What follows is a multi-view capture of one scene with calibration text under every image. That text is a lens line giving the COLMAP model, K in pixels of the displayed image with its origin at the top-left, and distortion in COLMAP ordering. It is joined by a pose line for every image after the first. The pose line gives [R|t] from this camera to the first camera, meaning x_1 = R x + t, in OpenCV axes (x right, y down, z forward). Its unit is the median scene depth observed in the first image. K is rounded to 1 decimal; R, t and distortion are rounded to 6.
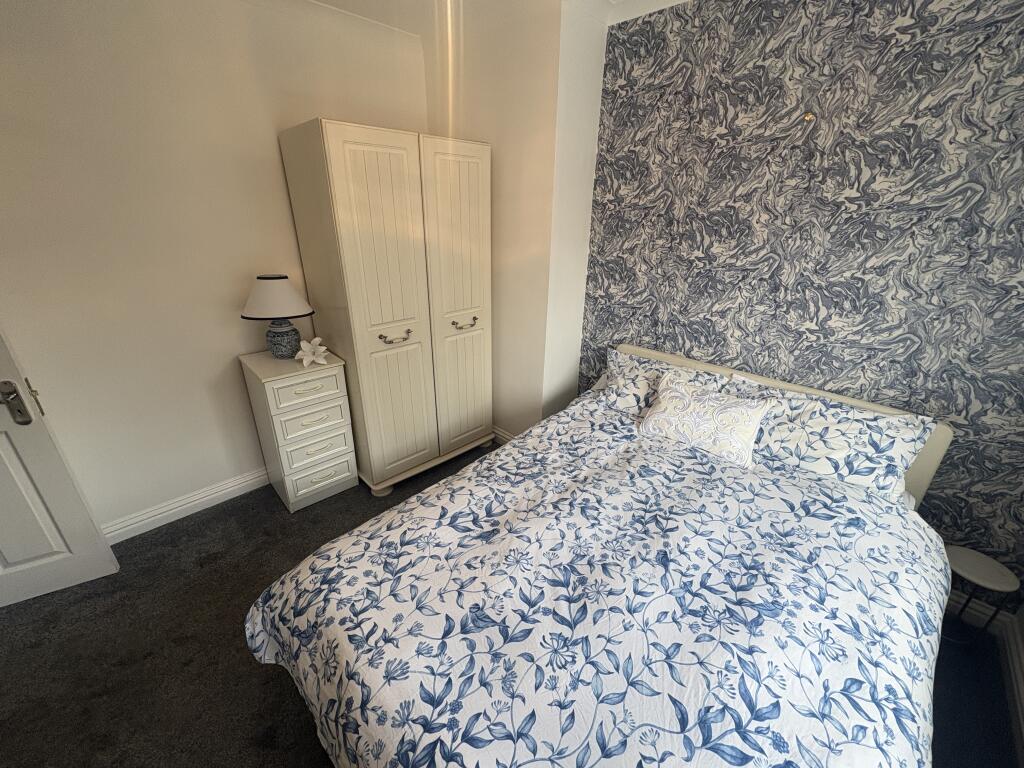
lens RADIAL K [[408.6, 0, 512.2], [0, 408.6, 383.1], [0, 0, 1]] dist [-0.000284, 0.000116]
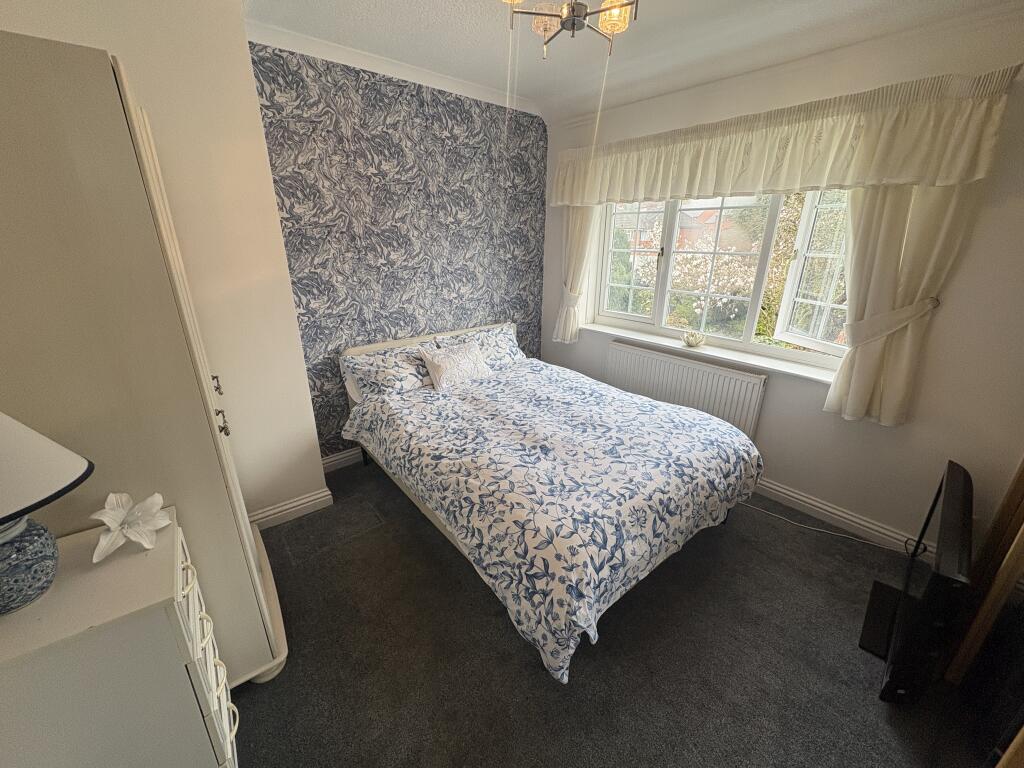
lens RADIAL K [[408.6, 0, 511.2], [0, 408.6, 382.7], [0, 0, 1]] dist [-0.000284, 0.000116]
pose [[0.111712, -0.351175, 0.929622, -1.268835], [0.382654, 0.878544, 0.285896, -0.283564], [-0.917113, 0.323785, 0.232523, 0.660367]]
